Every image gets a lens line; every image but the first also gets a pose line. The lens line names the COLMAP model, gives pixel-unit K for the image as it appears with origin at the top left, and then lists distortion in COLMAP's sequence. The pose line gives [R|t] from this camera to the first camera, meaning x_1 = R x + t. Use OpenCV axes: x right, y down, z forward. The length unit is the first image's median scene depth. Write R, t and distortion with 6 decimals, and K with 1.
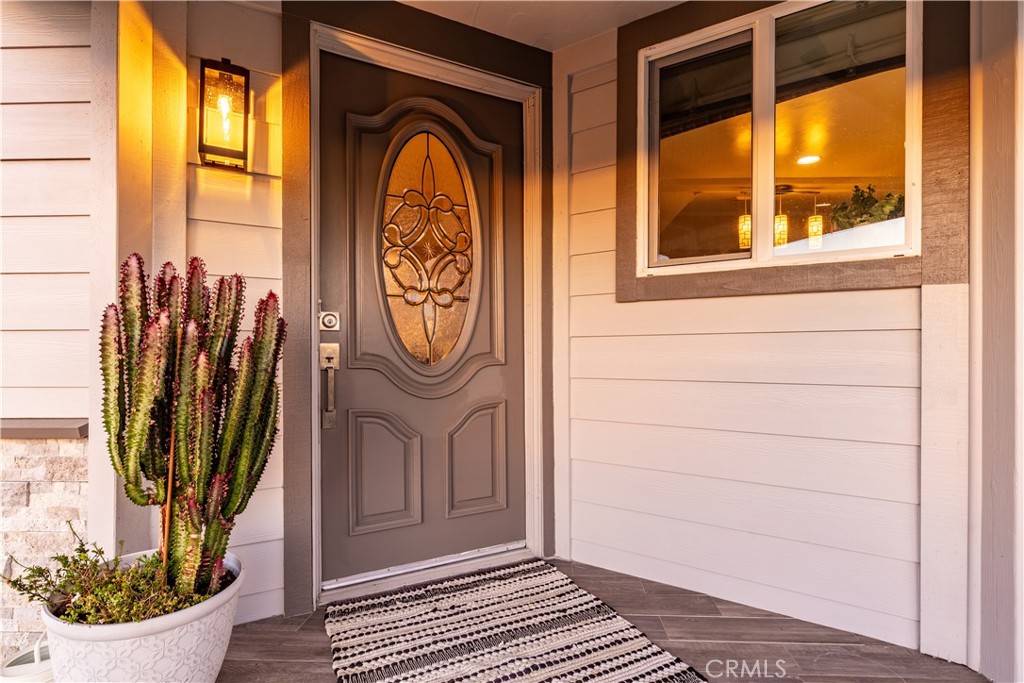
lens RADIAL K [[484.7, 0, 495.4], [0, 484.7, 349.2], [0, 0, 1]] dist [-0.002726, 0.000123]
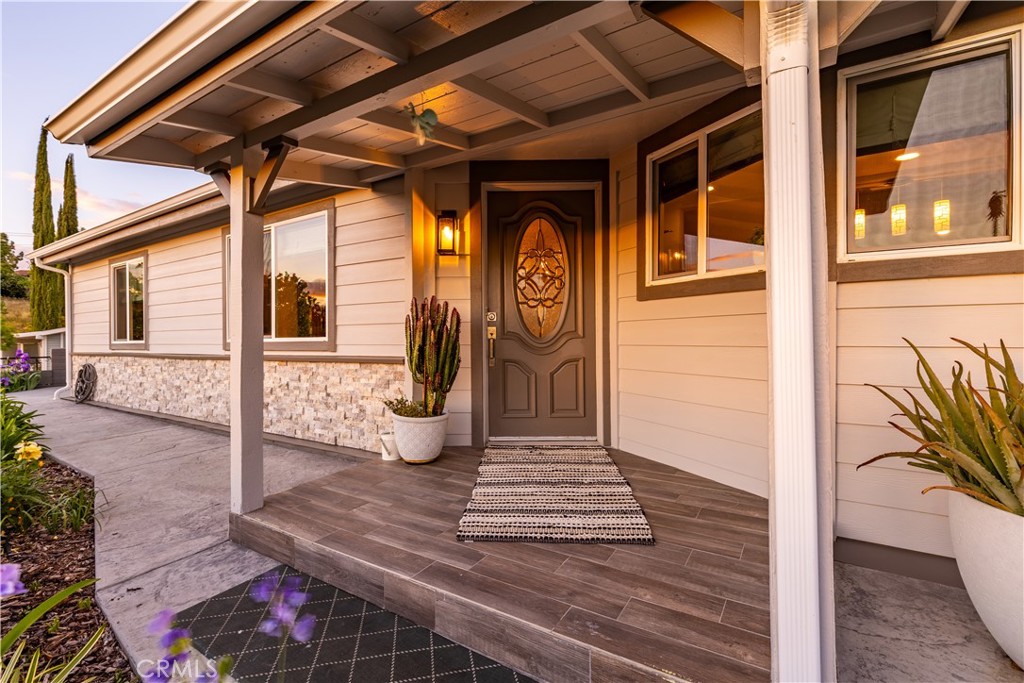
lens RADIAL K [[506.6, 0, 512.0], [0, 506.6, 341.5], [0, 0, 1]] dist [0.001079, -0.000017]
pose [[0.861605, -0.003136, -0.507569, 0.891594], [0.006339, 0.999969, 0.004582, 0.042608], [0.507539, -0.007165, 0.861599, -0.910836]]
